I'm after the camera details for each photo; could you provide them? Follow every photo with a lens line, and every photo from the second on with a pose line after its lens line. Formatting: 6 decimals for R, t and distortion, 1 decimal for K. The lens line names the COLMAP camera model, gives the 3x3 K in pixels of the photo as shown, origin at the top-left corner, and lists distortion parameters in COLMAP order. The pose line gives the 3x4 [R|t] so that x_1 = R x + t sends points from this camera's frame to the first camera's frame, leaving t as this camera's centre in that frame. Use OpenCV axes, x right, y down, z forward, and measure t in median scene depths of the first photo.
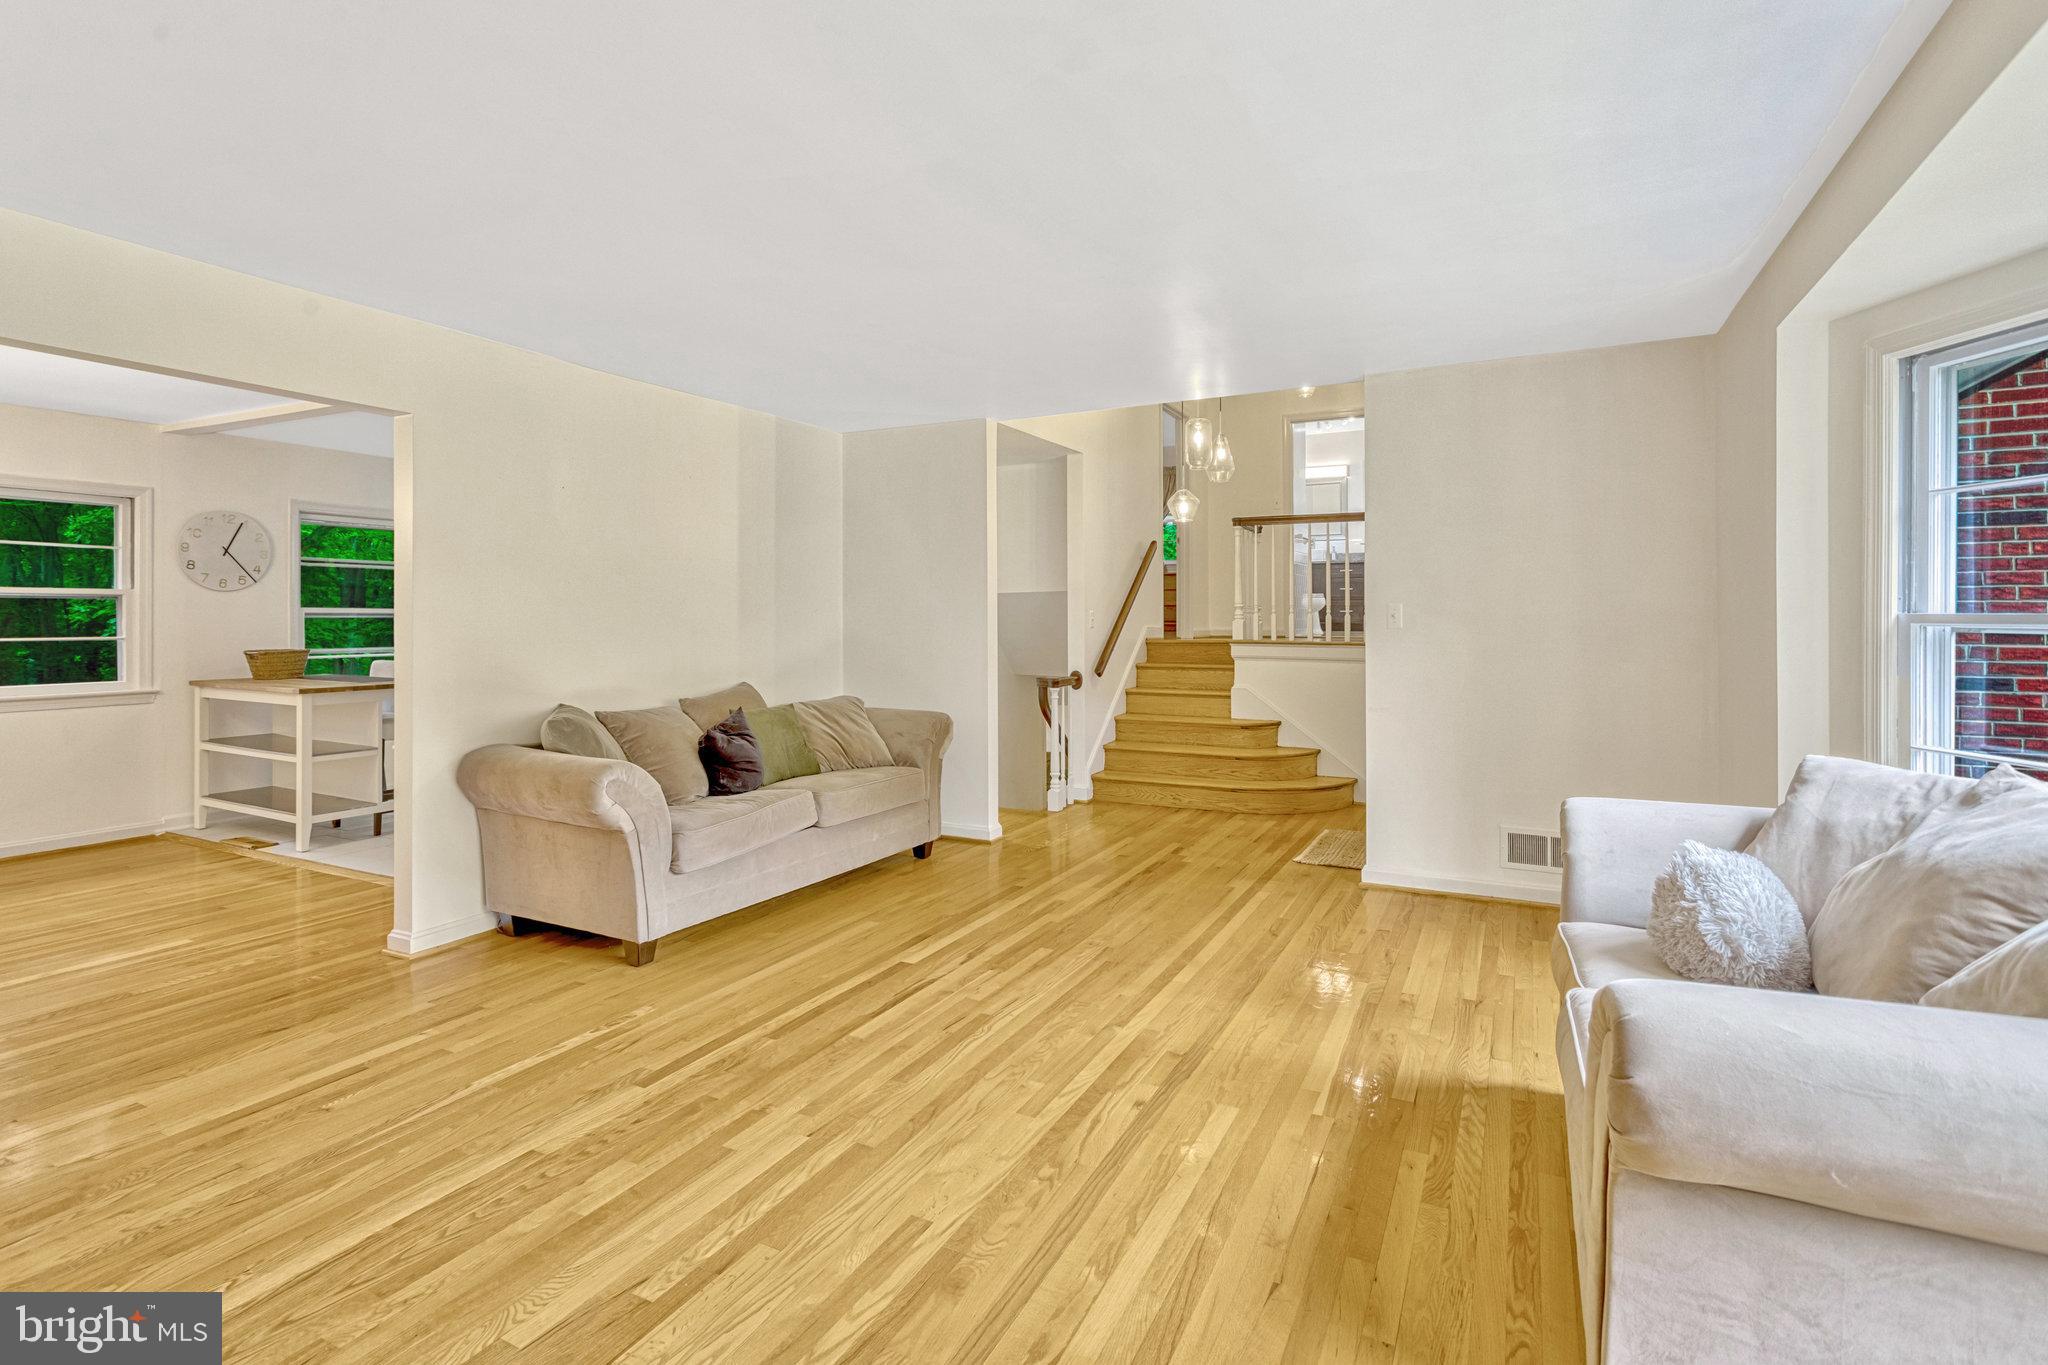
lens RADIAL K [[995.7, 0, 1020.7], [0, 995.7, 613.7], [0, 0, 1]] dist [-0.001258, -0.000082]
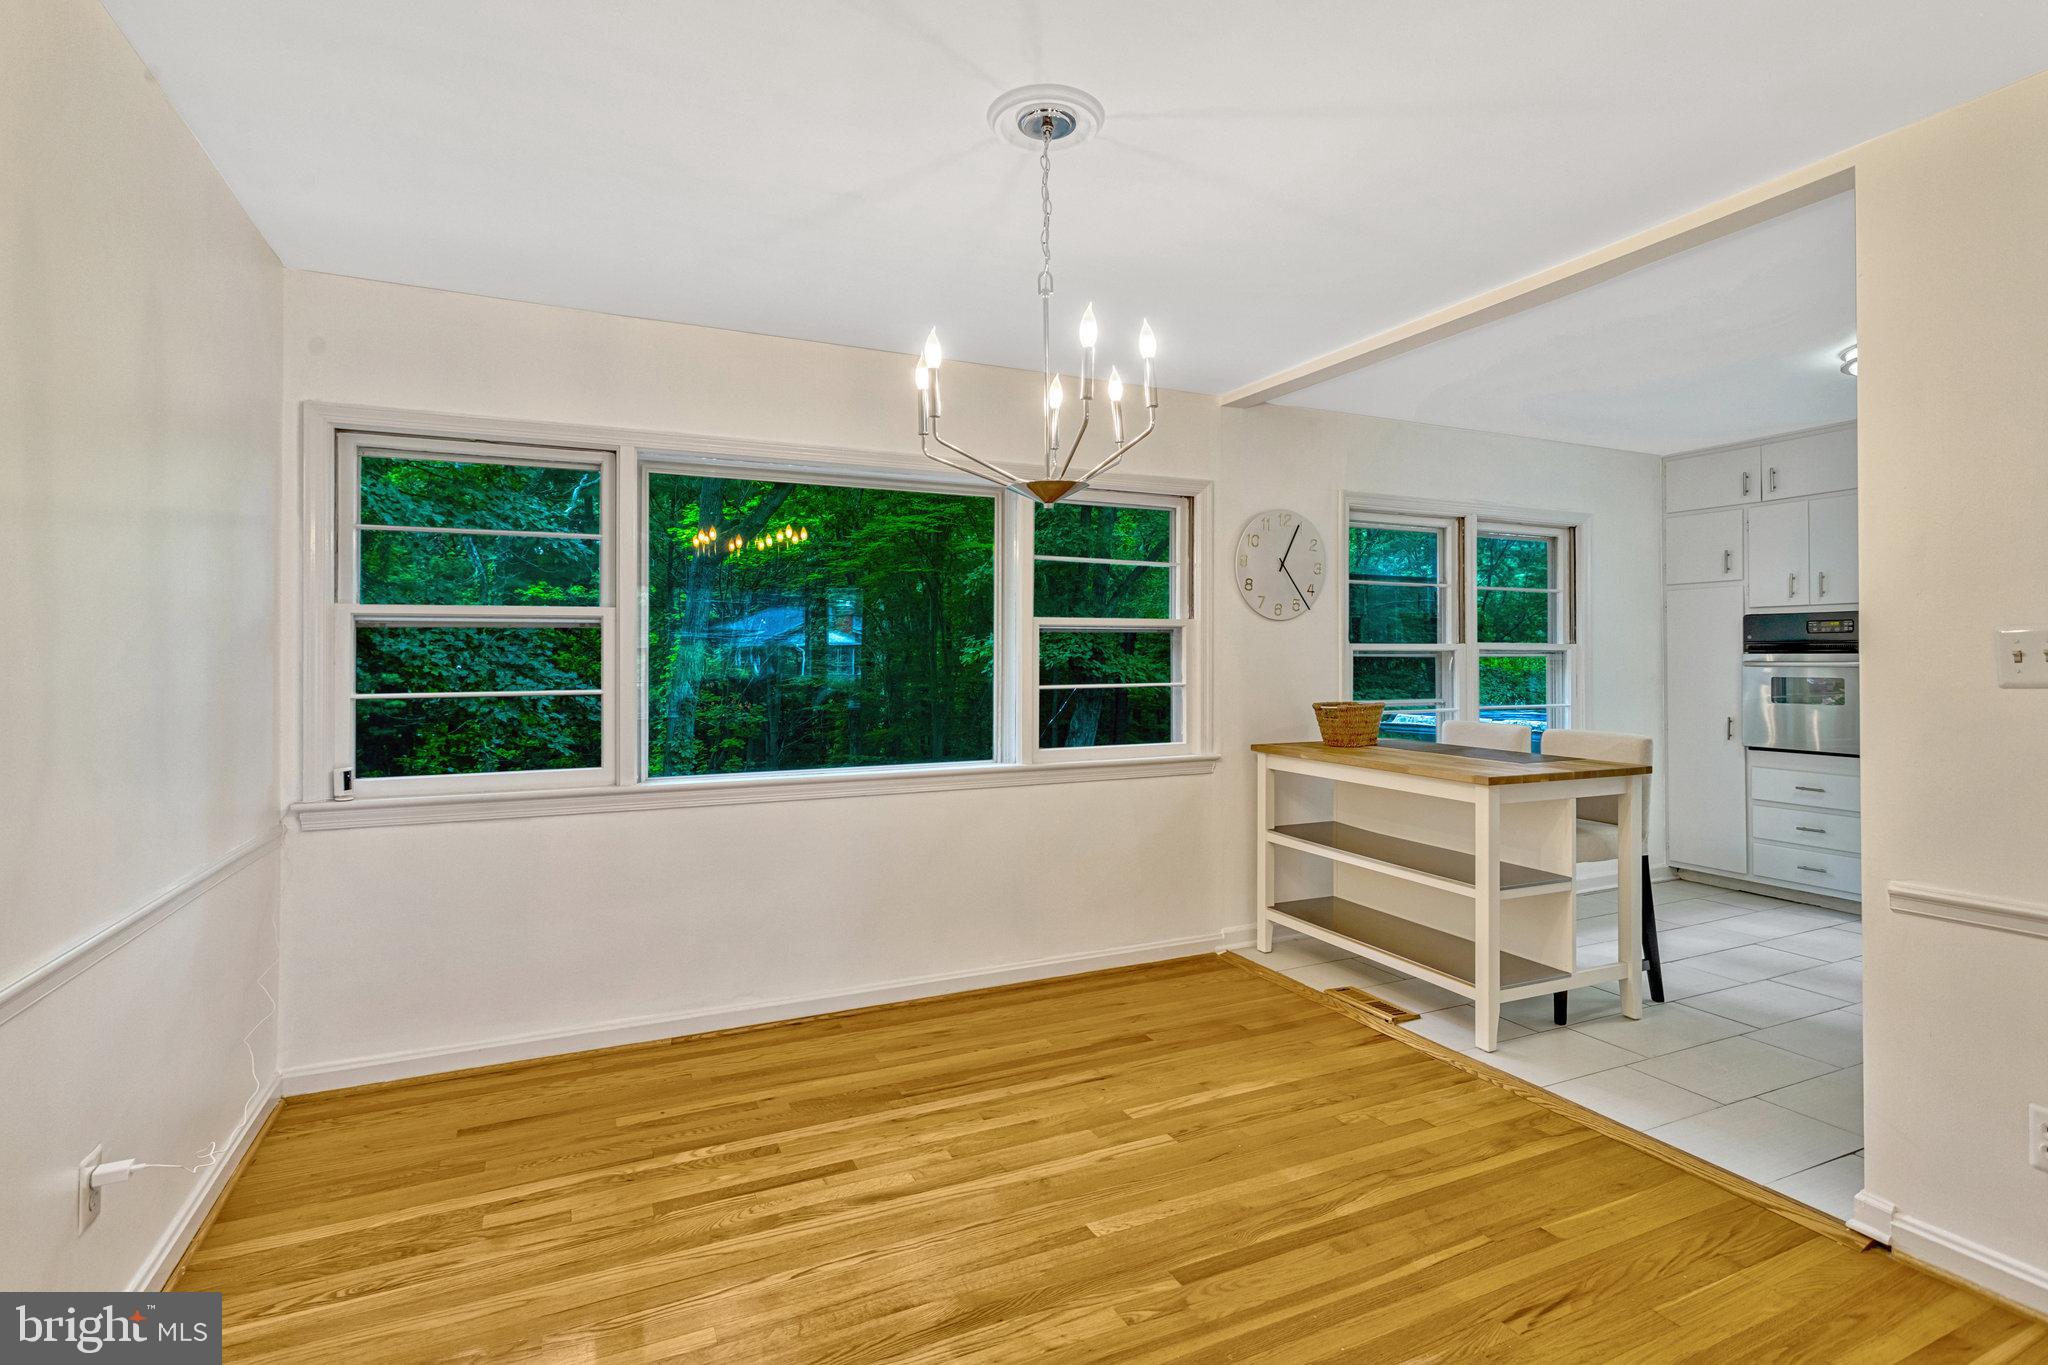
lens RADIAL K [[986.8, 0, 1027.3], [0, 986.8, 654.6], [0, 0, 1]] dist [0.000326, -0.000065]
pose [[0.790879, -0.005673, -0.611947, -0.532103], [0.004321, 0.999984, -0.003685, 0.003816], [0.611958, 0.000270, 0.790890, 0.337590]]
